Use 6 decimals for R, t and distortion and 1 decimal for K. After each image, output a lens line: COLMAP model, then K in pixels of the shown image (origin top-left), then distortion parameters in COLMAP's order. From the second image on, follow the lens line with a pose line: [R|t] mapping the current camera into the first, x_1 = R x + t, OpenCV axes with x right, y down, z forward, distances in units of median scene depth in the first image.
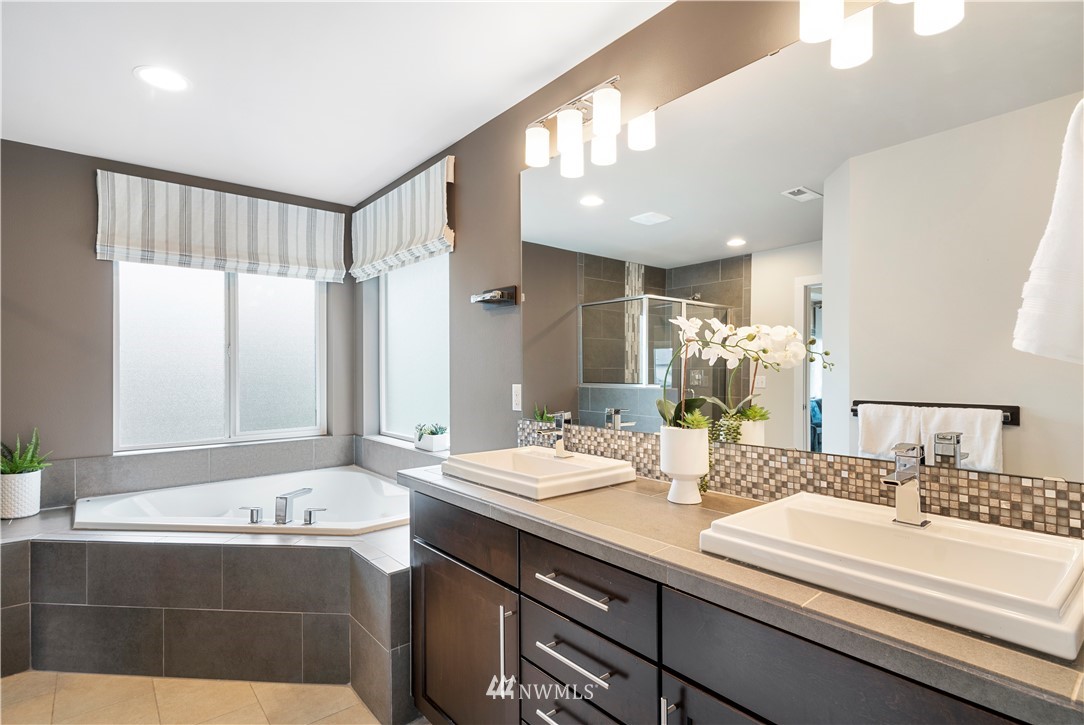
lens RADIAL K [[541.4, 0, 548.7], [0, 541.4, 368.7], [0, 0, 1]] dist [0.001606, 0.000348]
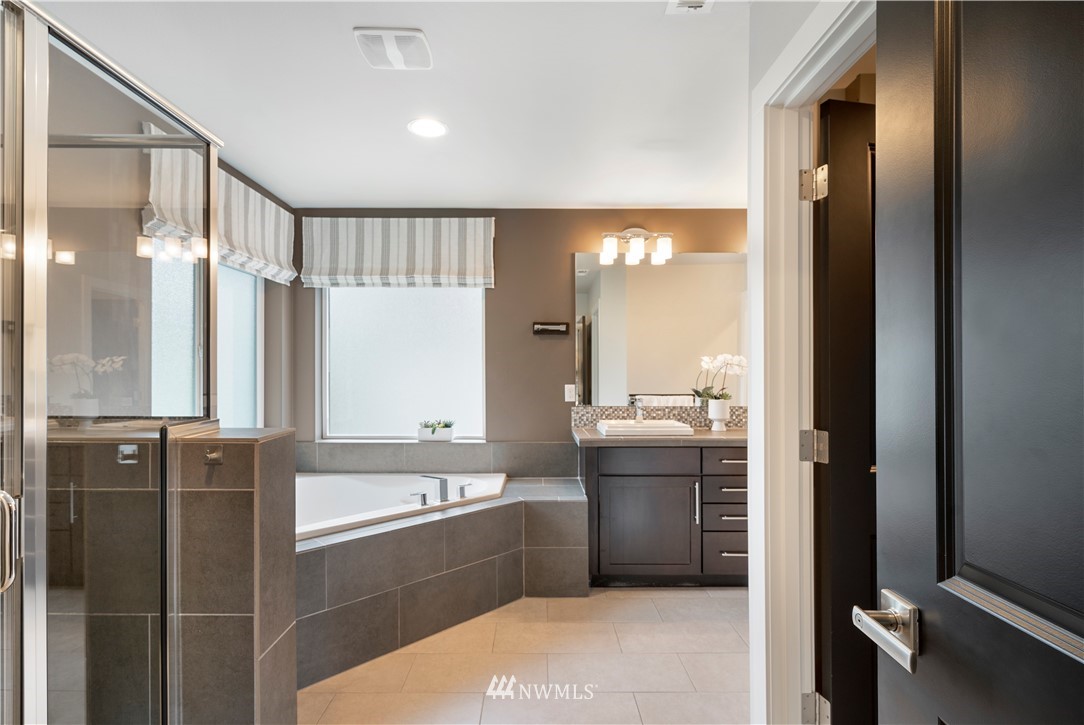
lens RADIAL K [[527.6, 0, 542.2], [0, 527.6, 379.3], [0, 0, 1]] dist [0.000691, -0.000003]
pose [[0.637530, 0.001126, 0.770425, -0.975646], [-0.001539, 0.999999, -0.000188, 0.009642], [-0.770424, -0.001066, 0.637531, 0.058148]]
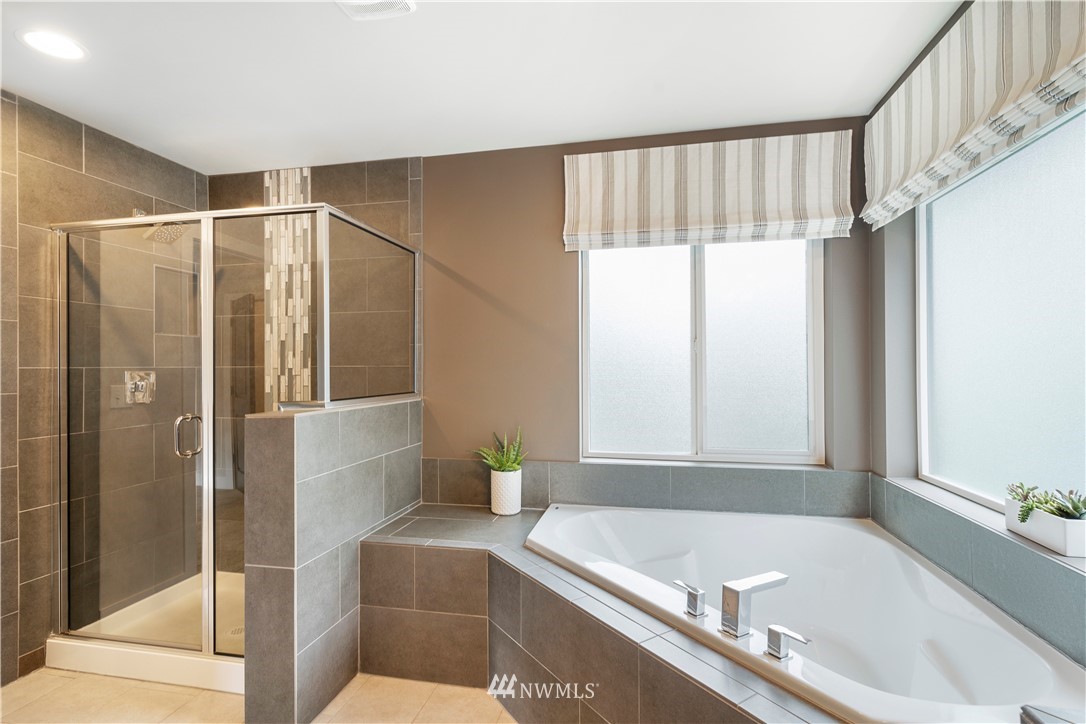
lens RADIAL K [[523.3, 0, 543.0], [0, 523.3, 362.0], [0, 0, 1]] dist [0.001957, 0.000938]
pose [[0.617375, -0.007005, -0.786638, -0.133703], [0.001384, 0.999968, -0.007818, -0.002970], [0.786668, 0.003737, 0.617365, 0.380574]]
